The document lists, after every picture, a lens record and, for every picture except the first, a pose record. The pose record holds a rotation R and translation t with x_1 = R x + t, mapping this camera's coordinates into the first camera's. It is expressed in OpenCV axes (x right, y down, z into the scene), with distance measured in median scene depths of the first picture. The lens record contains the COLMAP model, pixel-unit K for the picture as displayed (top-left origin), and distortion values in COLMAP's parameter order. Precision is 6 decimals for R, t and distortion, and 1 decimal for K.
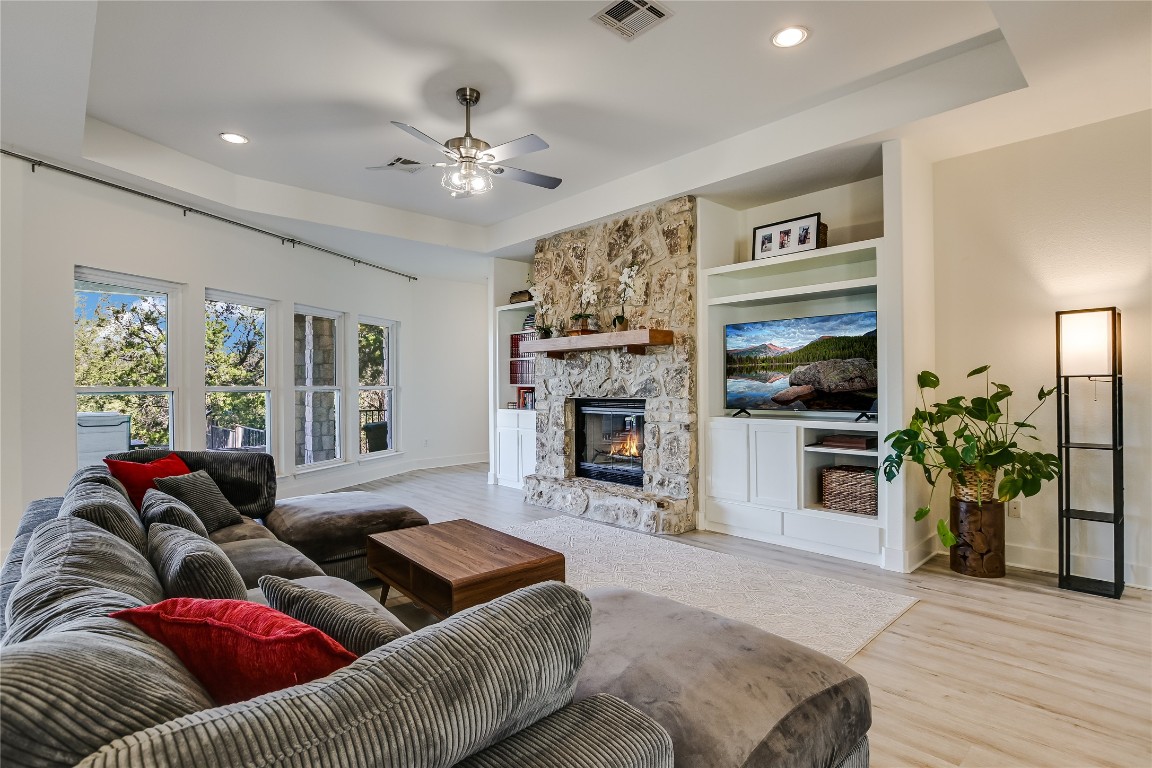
lens RADIAL K [[567.1, 0, 585.0], [0, 567.1, 384.4], [0, 0, 1]] dist [-0.020115, -0.001829]
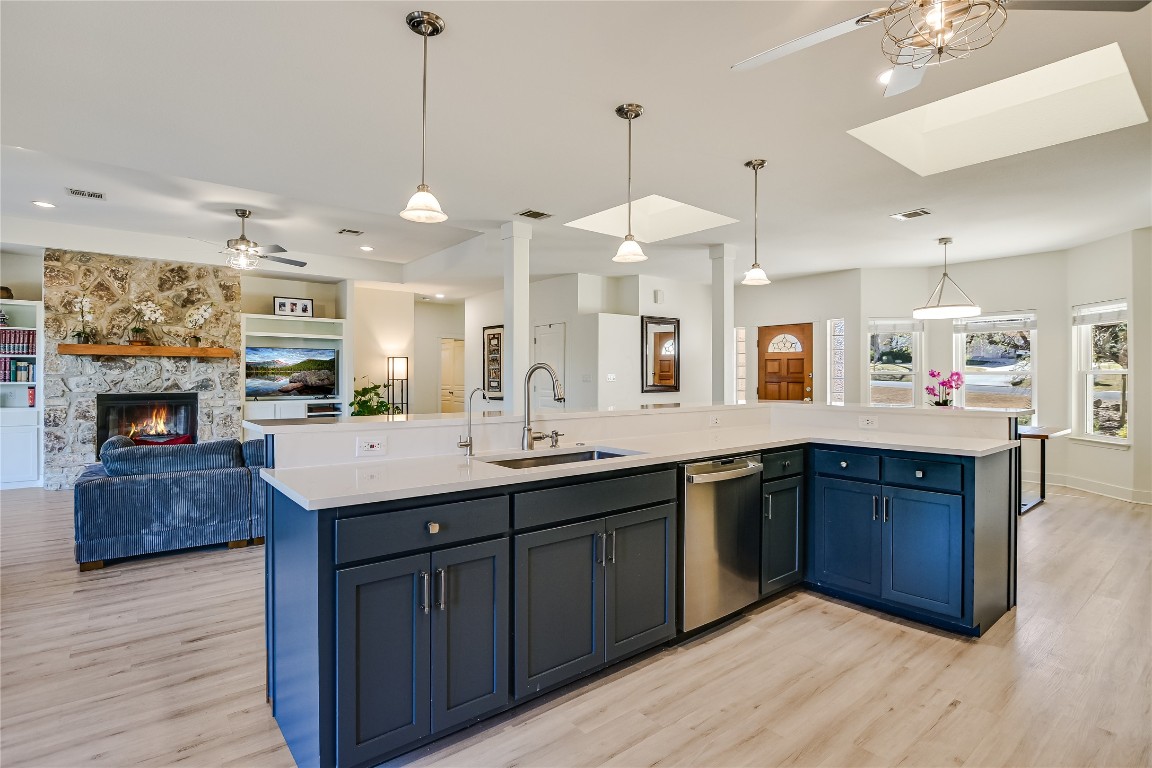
lens RADIAL K [[567.1, 0, 572.6], [0, 567.1, 376.8], [0, 0, 1]] dist [-0.020115, -0.001829]
pose [[0.070071, 0.009043, 0.997501, -1.384205], [0.000995, 0.999958, -0.009135, -0.000361], [-0.997541, 0.001633, 0.070059, -0.083217]]
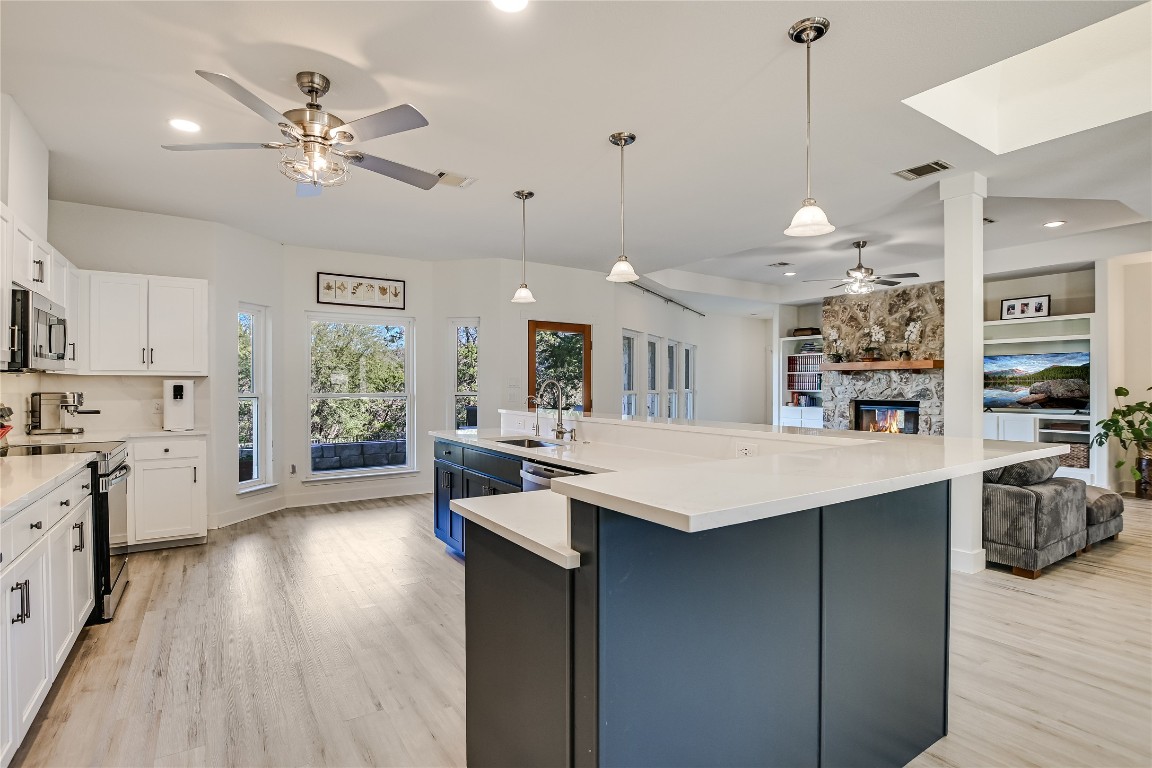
lens RADIAL K [[567.1, 0, 574.0], [0, 567.1, 383.9], [0, 0, 1]] dist [-0.020115, -0.001829]
pose [[0.985222, 0.008049, -0.171092, -0.641783], [-0.008635, 0.999959, -0.002676, -0.010952], [0.171064, 0.004113, 0.985251, -0.826102]]
